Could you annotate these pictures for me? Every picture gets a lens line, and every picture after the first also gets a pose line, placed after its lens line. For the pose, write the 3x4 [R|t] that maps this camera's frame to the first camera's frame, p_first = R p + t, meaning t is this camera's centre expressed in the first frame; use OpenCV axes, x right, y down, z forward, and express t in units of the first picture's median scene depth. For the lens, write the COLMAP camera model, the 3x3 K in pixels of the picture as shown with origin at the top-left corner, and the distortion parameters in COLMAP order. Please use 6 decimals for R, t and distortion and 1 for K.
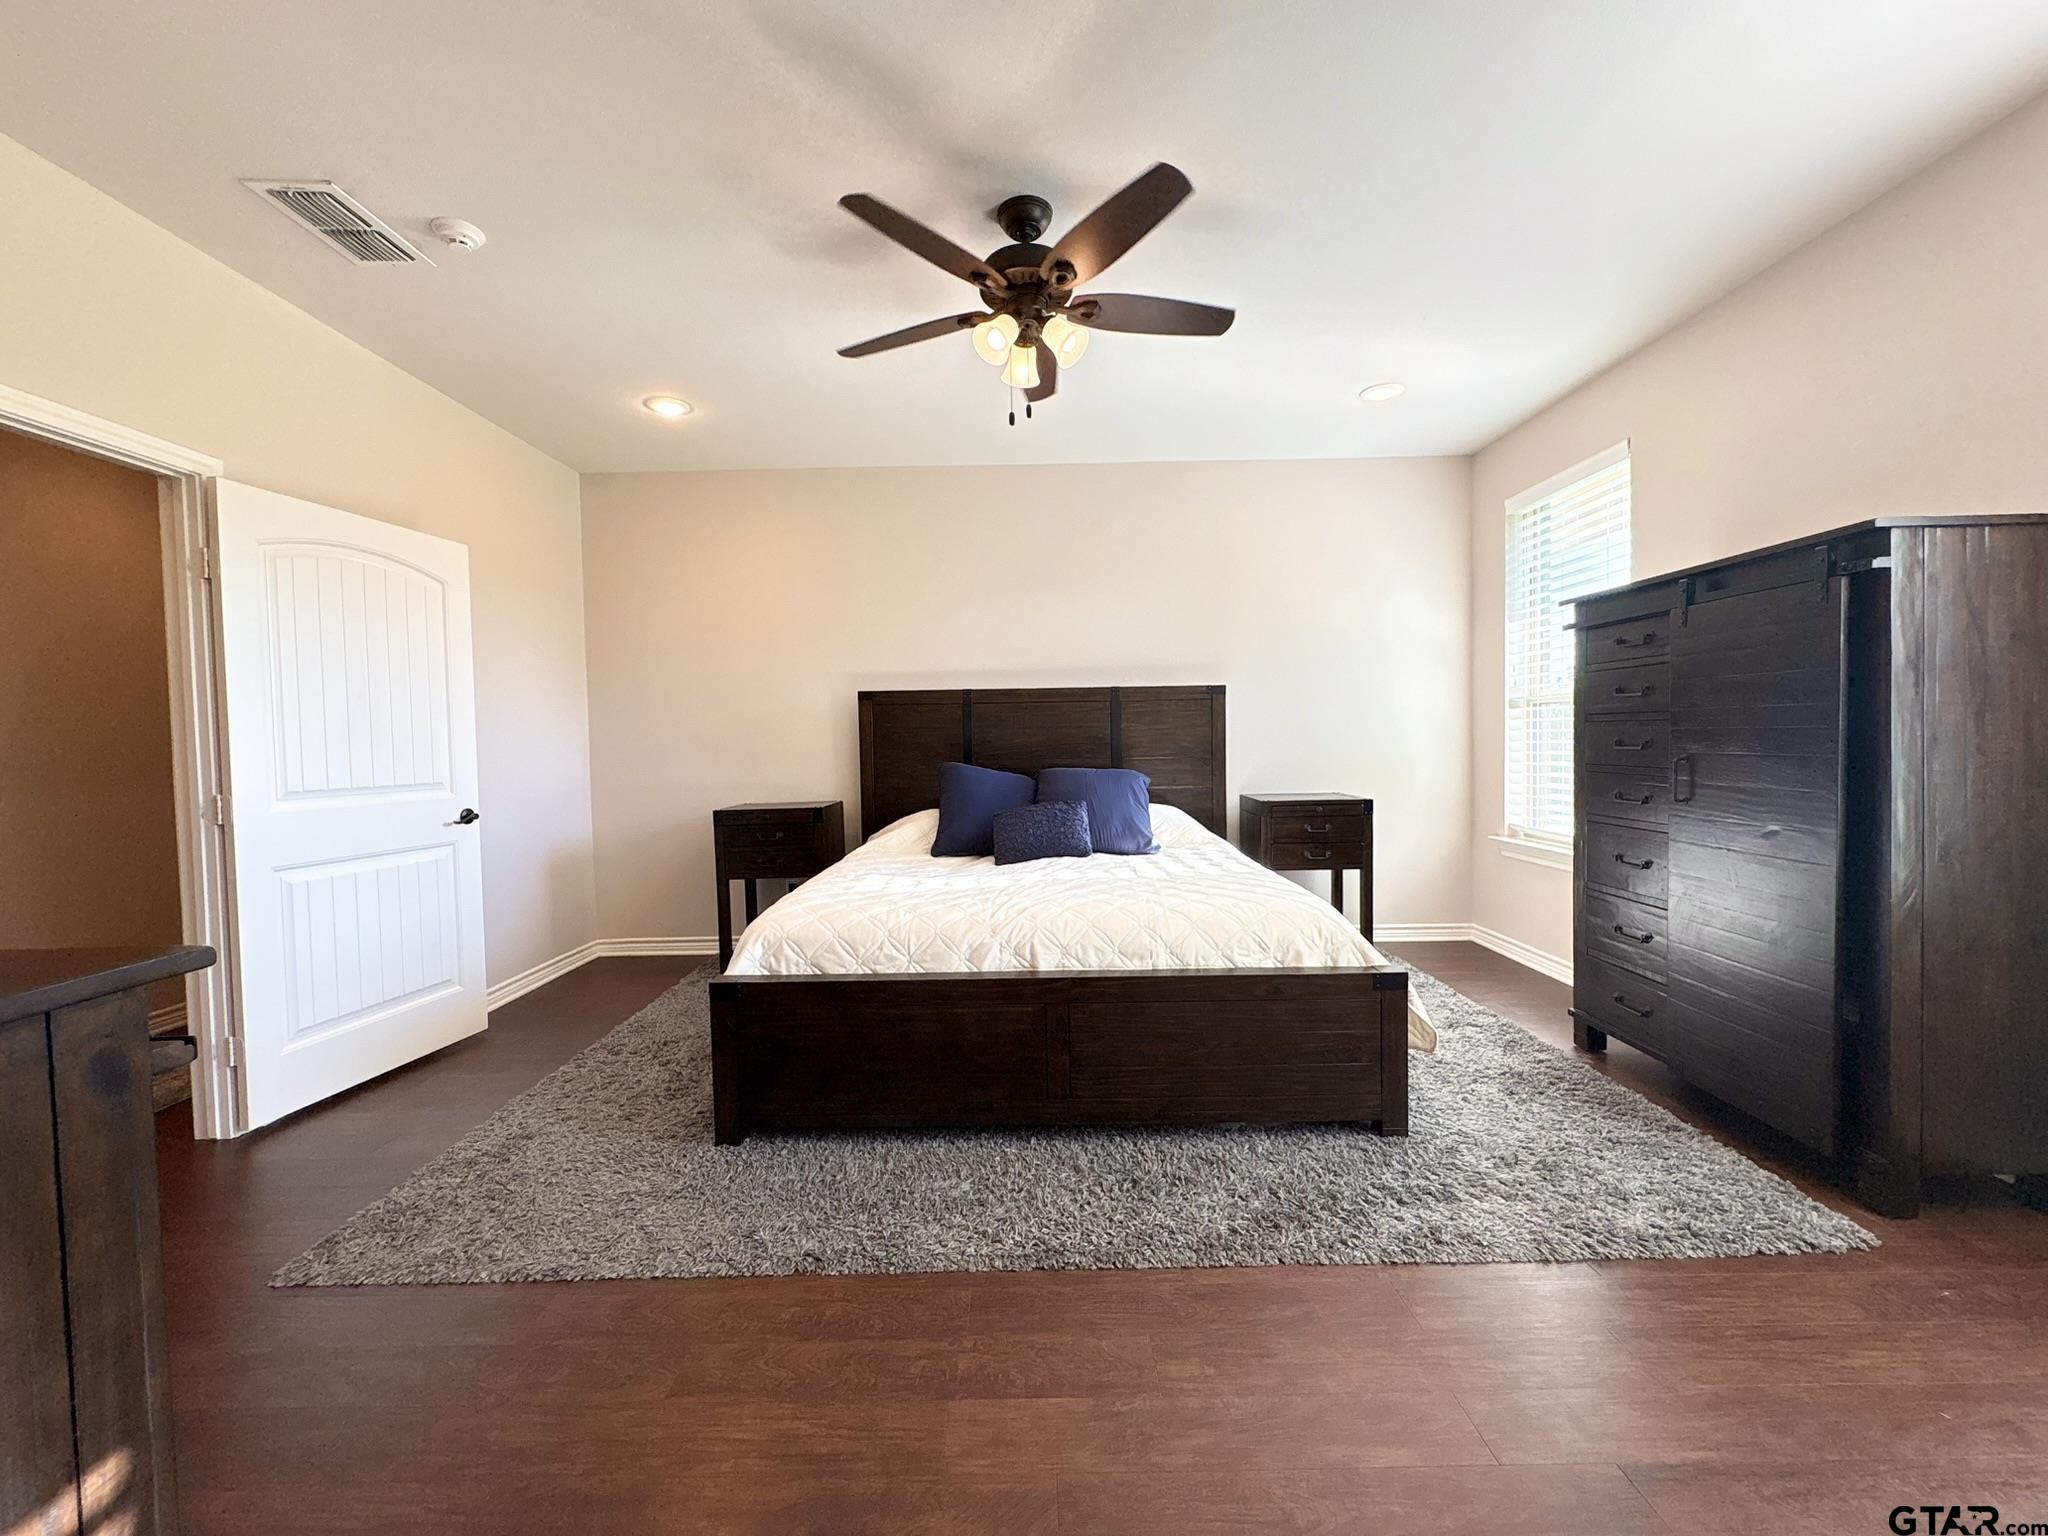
lens RADIAL K [[819.3, 0, 1024.0], [0, 819.3, 768.0], [0, 0, 1]] dist [0.000756, 0.000388]
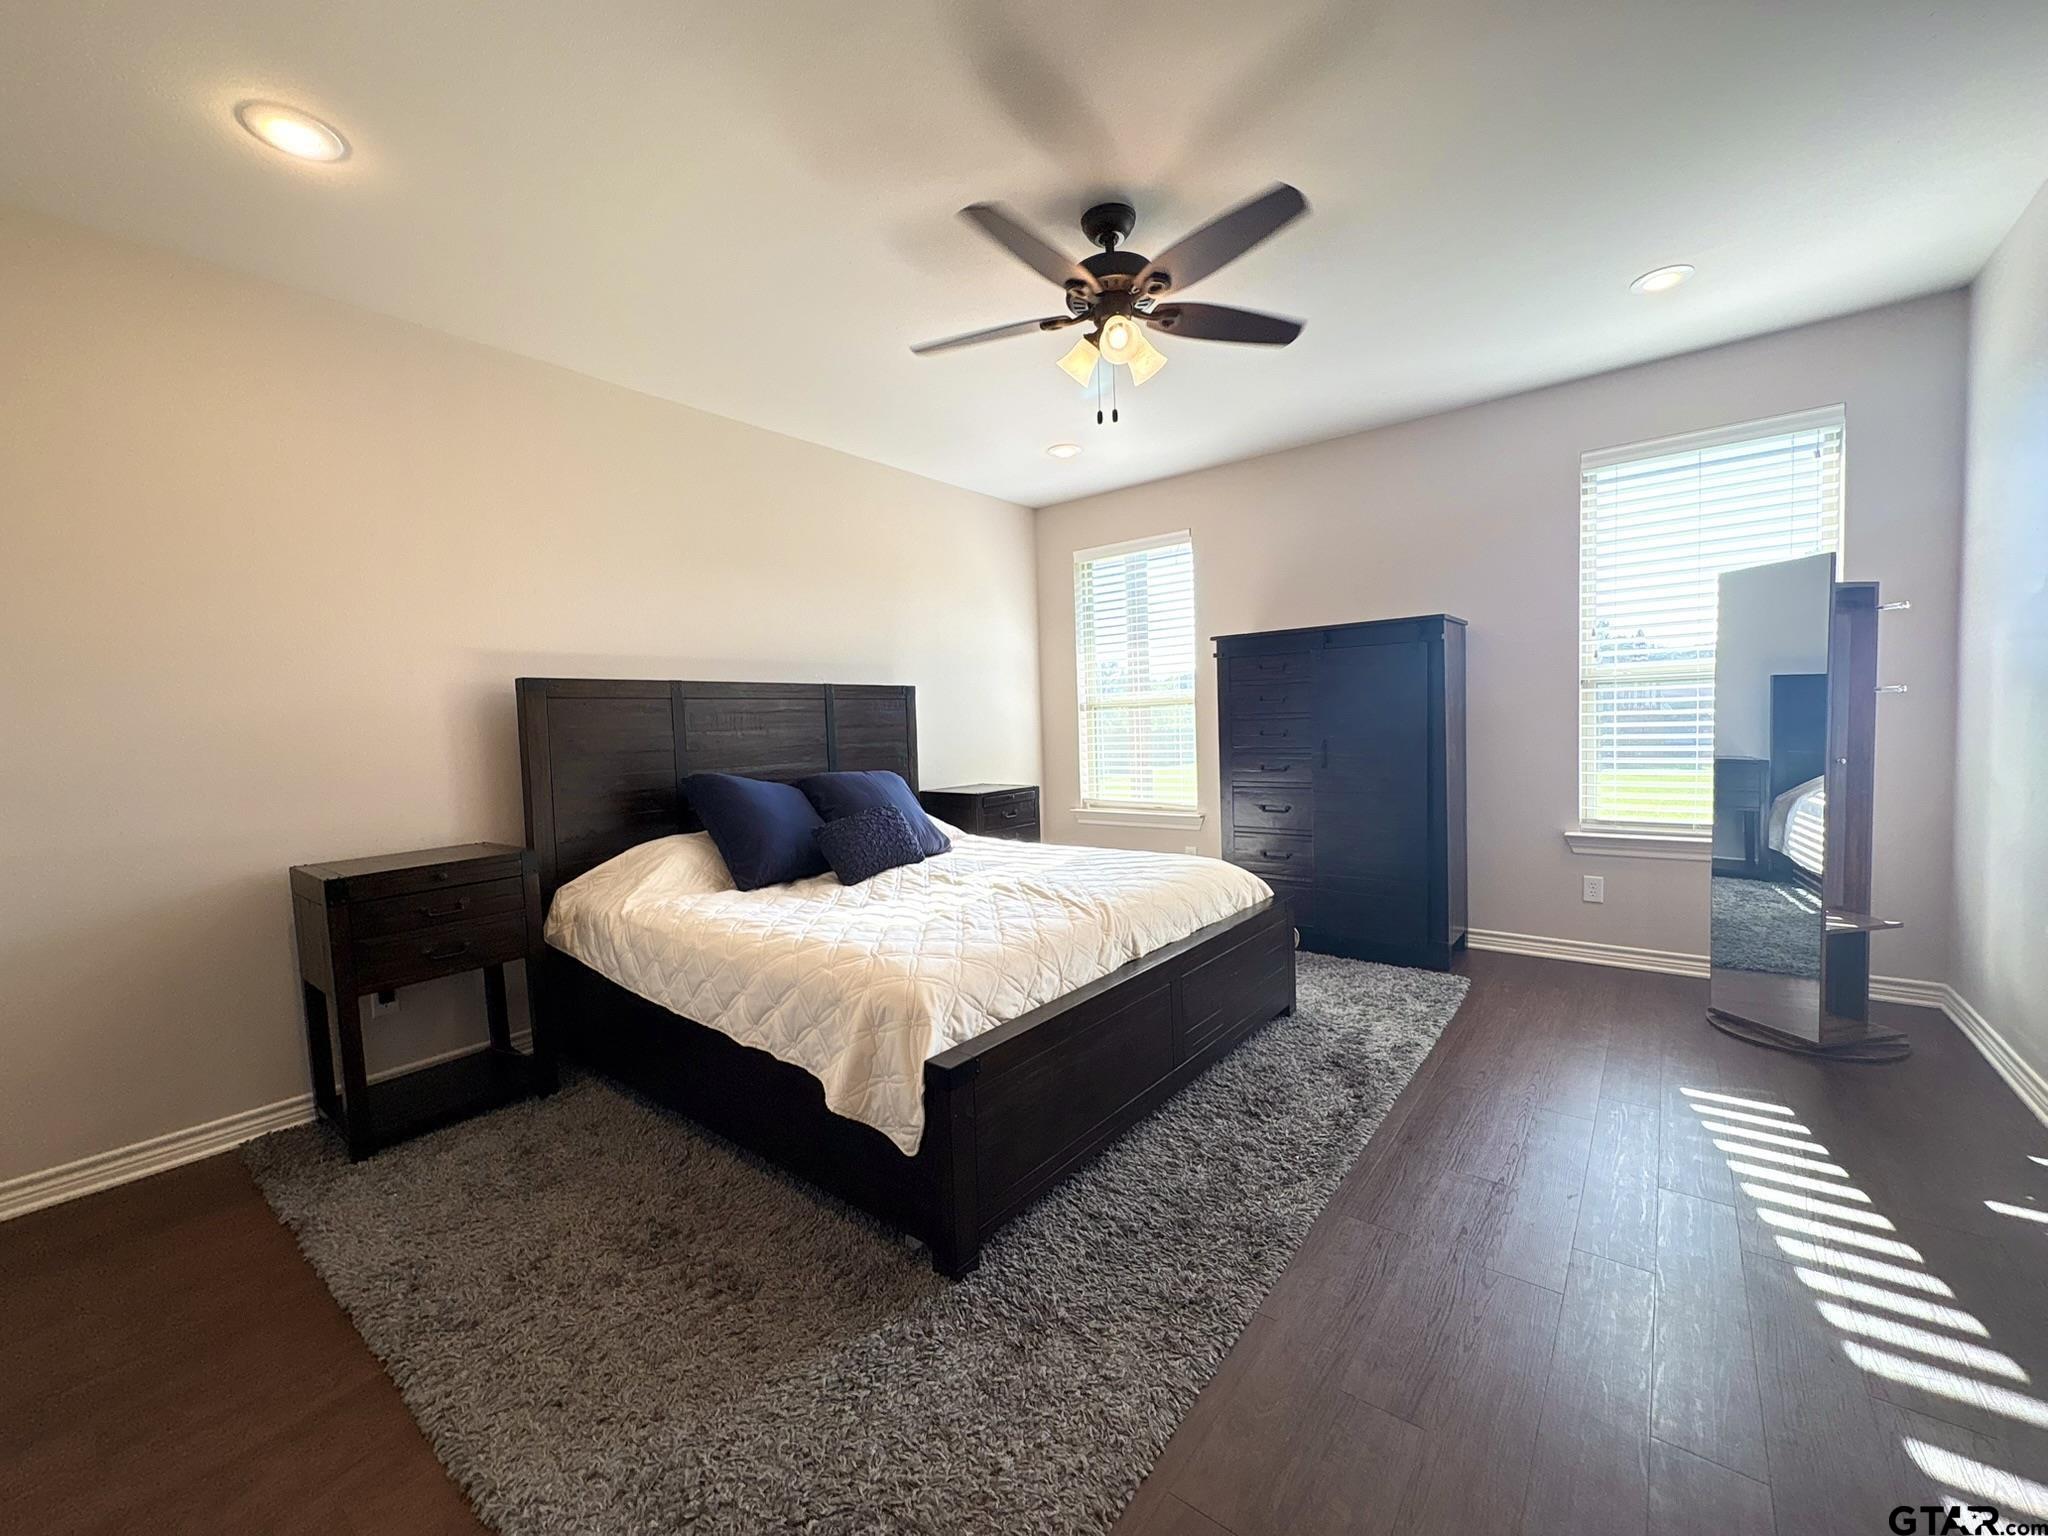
lens RADIAL K [[819.3, 0, 1024.0], [0, 819.3, 768.0], [0, 0, 1]] dist [-0.000552, -0.000047]
pose [[0.615202, -0.045995, 0.787026, -0.574946], [0.047225, 0.998654, 0.021448, -0.015287], [-0.786954, 0.023972, 0.616546, 0.302875]]
